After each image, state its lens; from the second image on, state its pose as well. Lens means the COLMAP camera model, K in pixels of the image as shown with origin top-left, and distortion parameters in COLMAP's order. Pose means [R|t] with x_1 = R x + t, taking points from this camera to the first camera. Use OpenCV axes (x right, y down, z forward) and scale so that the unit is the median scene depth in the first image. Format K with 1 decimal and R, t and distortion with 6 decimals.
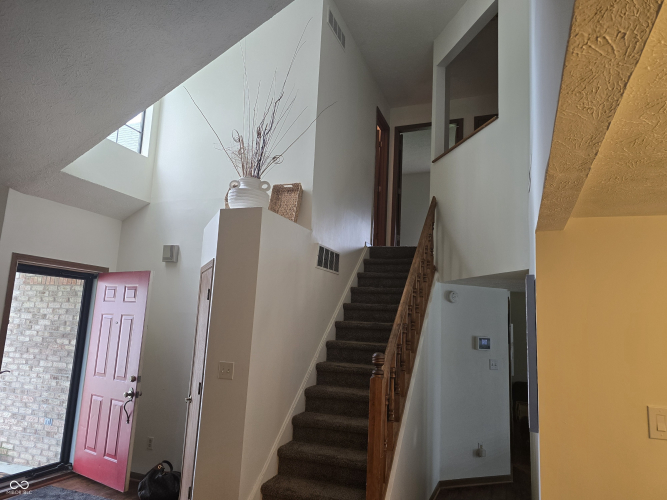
lens RADIAL K [[452.8, 0, 328.9], [0, 452.8, 252.0], [0, 0, 1]] dist [0.060291, -0.054931]
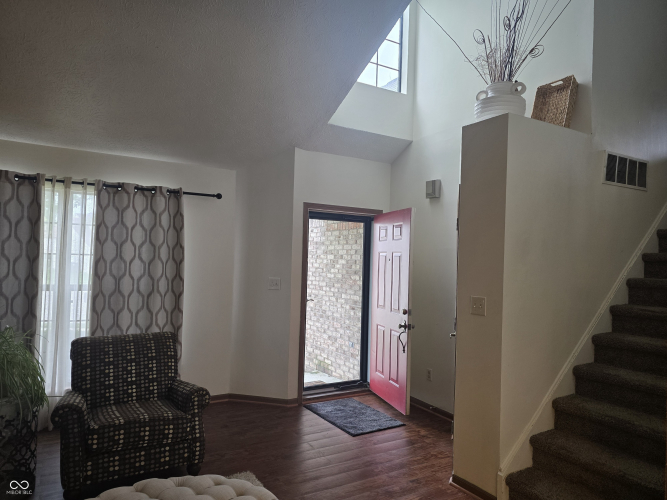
lens RADIAL K [[452.8, 0, 336.2], [0, 452.8, 249.8], [0, 0, 1]] dist [0.060291, -0.054931]
pose [[0.800209, -0.035302, -0.598681, 0.068918], [0.102674, 0.991592, 0.078766, 0.037476], [0.590867, -0.124498, 0.797105, 0.097284]]
